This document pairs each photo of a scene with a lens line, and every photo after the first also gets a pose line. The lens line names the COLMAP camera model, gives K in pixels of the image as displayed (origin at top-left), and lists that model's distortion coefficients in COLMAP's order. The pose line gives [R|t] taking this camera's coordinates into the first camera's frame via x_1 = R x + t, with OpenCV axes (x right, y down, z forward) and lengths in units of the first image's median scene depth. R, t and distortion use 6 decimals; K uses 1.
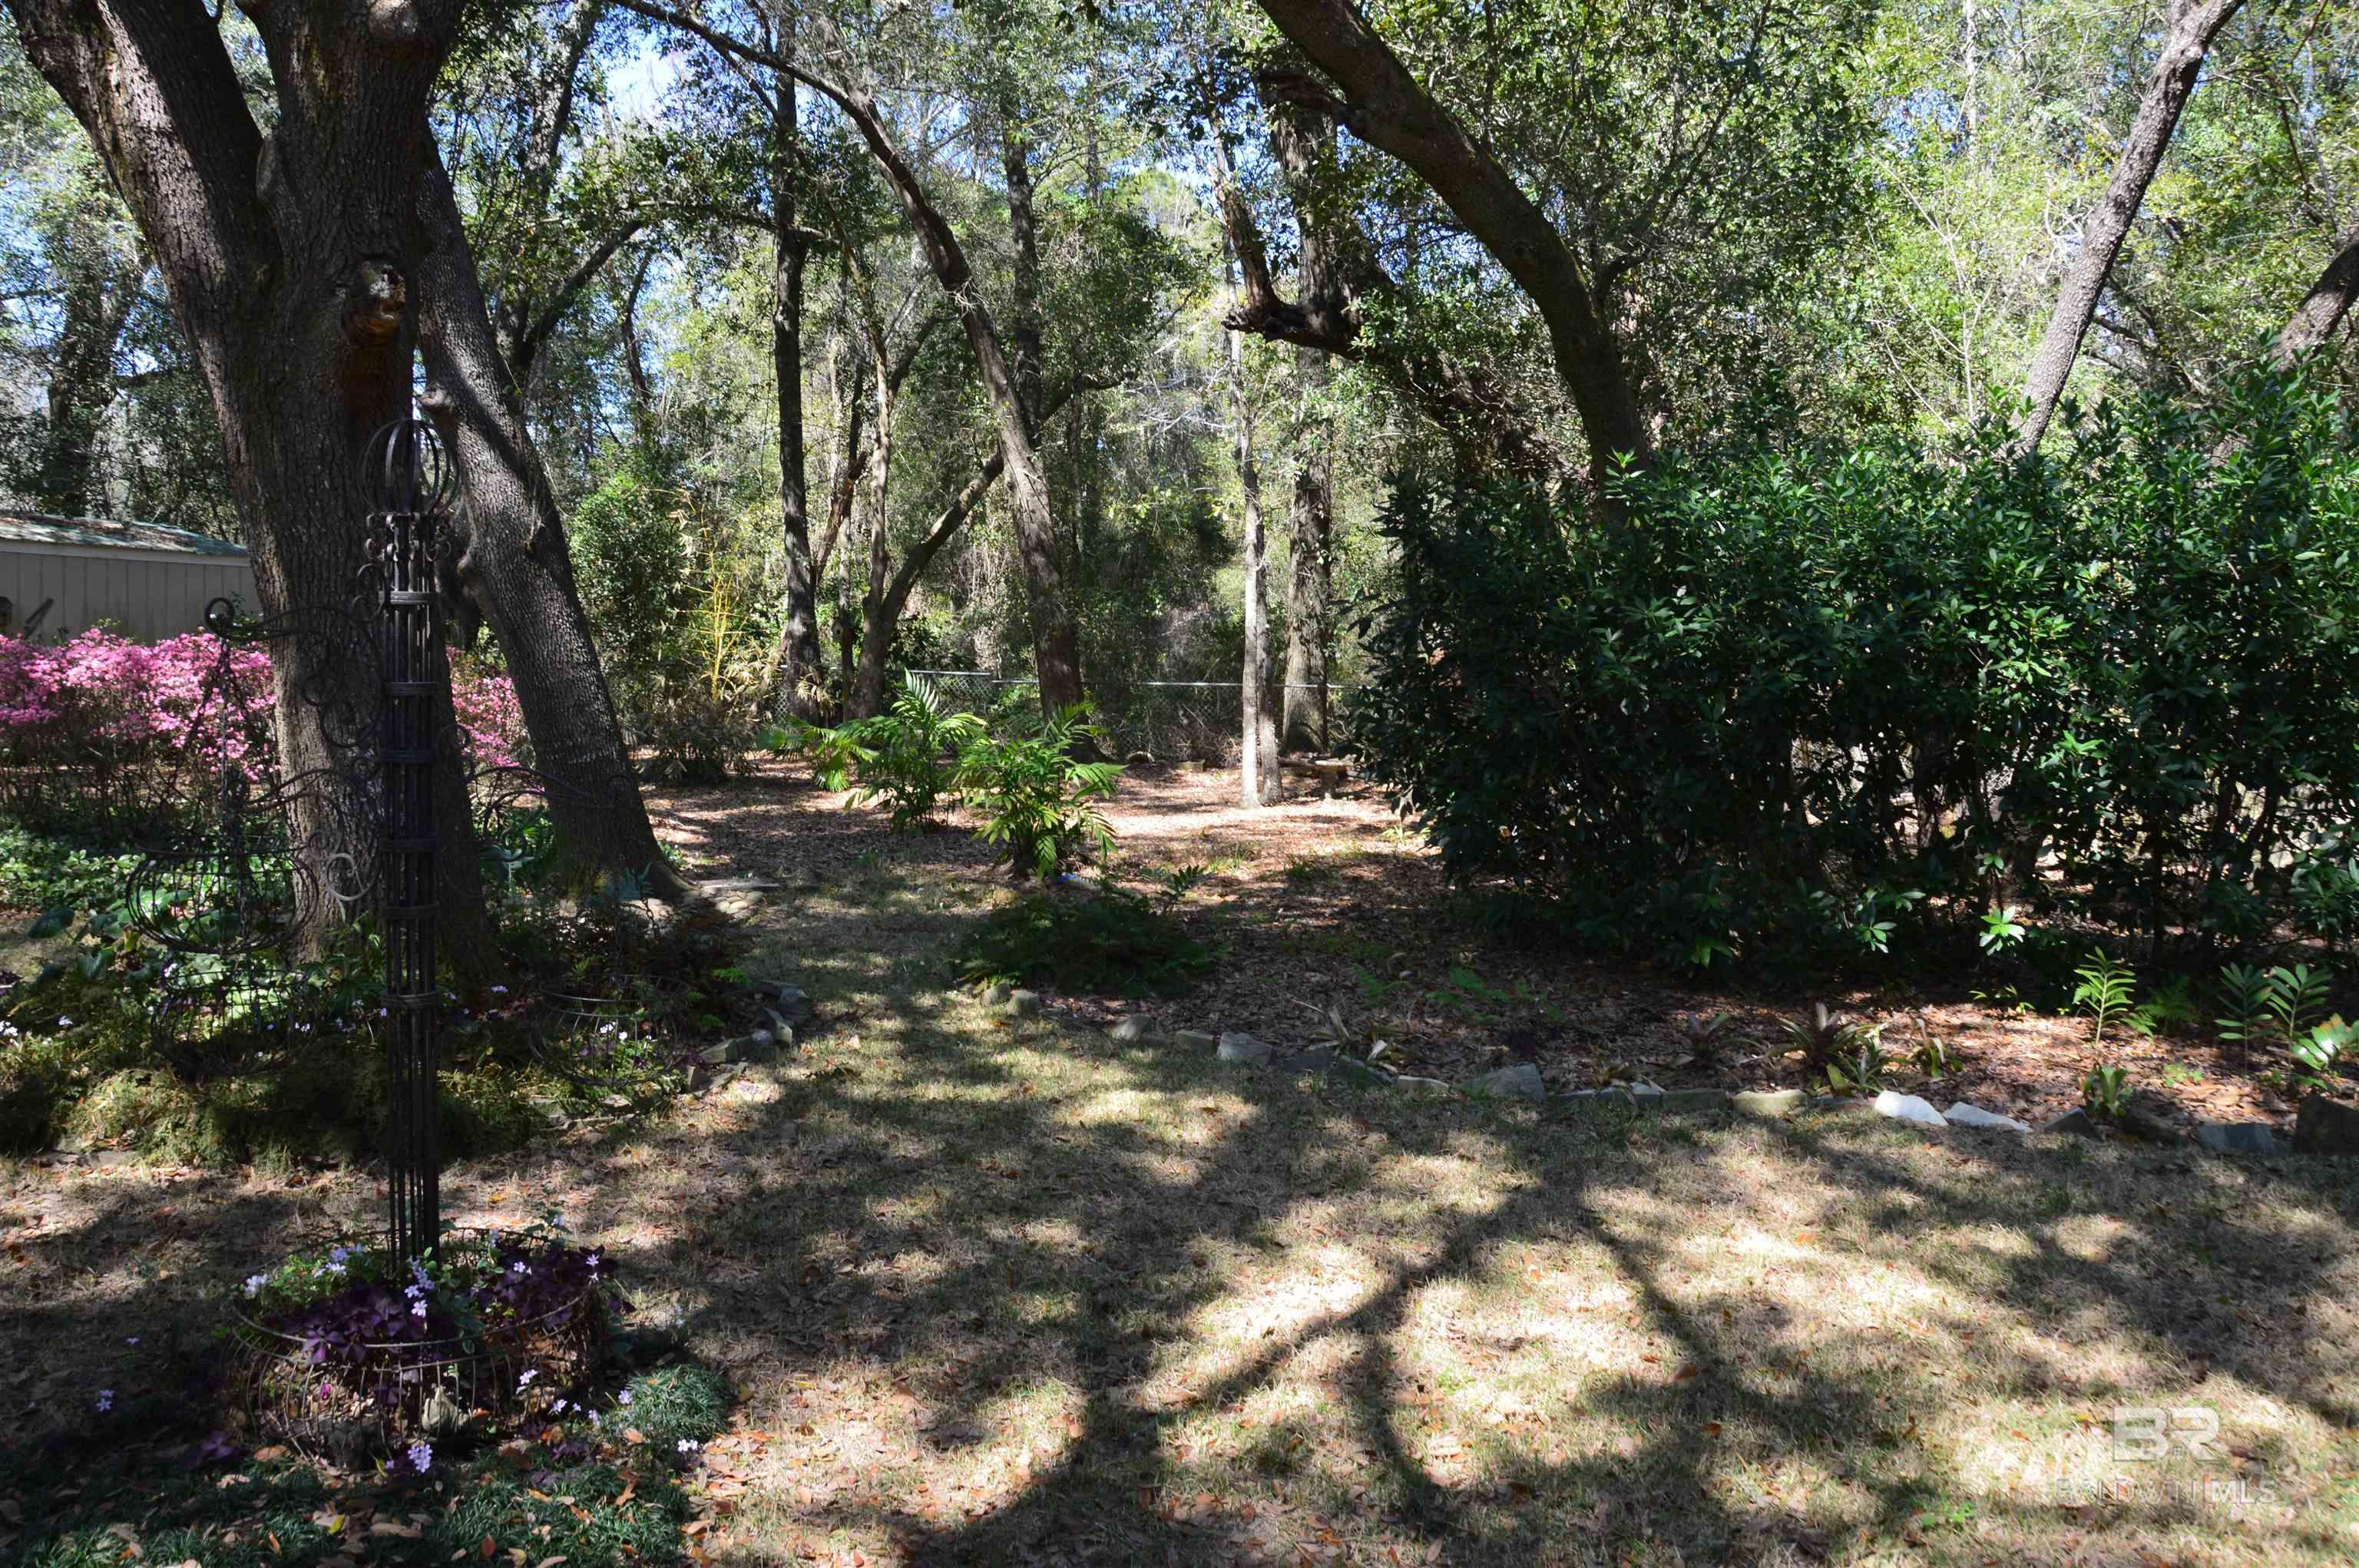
lens RADIAL K [[1873.4, 0, 1149.5], [0, 1873.4, 792.6], [0, 0, 1]] dist [-0.157720, 0.133097]
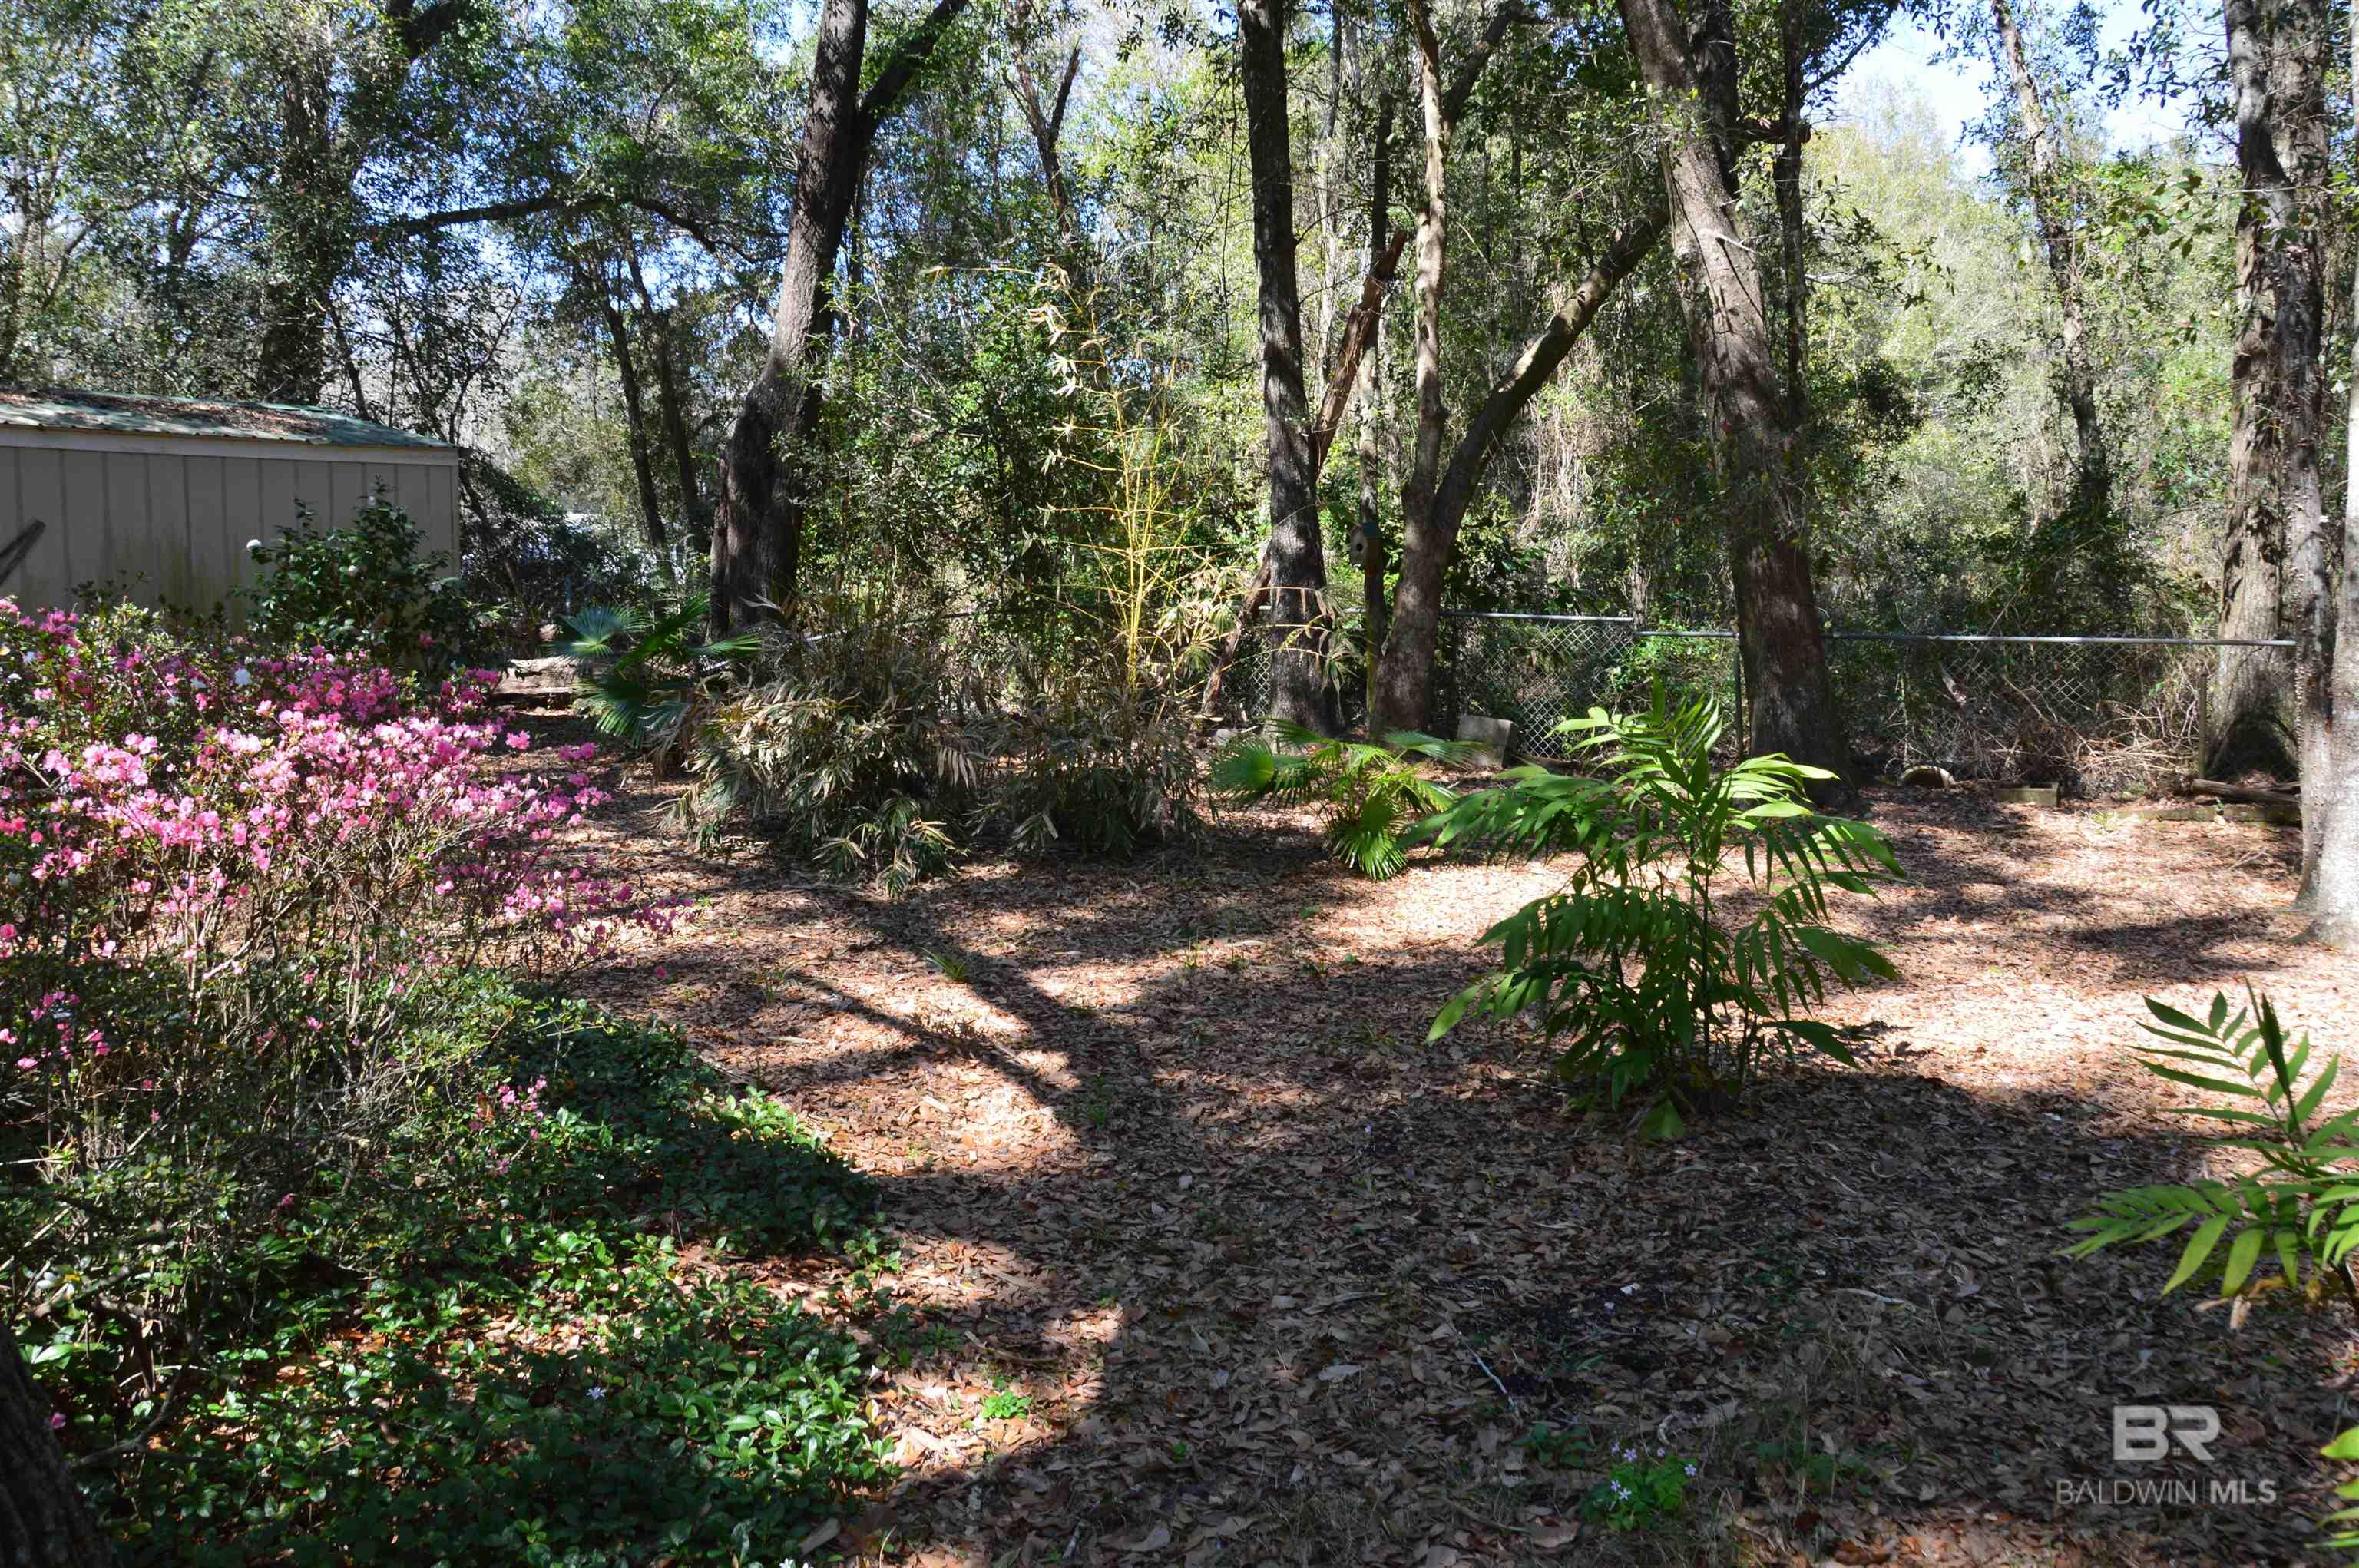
lens RADIAL K [[1864.4, 0, 1193.8], [0, 1864.4, 794.6], [0, 0, 1]] dist [-0.151648, 0.112402]
pose [[0.973655, 0.006598, -0.227929, -0.202065], [0.003646, 0.999003, 0.044493, -0.084614], [0.227996, -0.044152, 0.972661, 1.011086]]
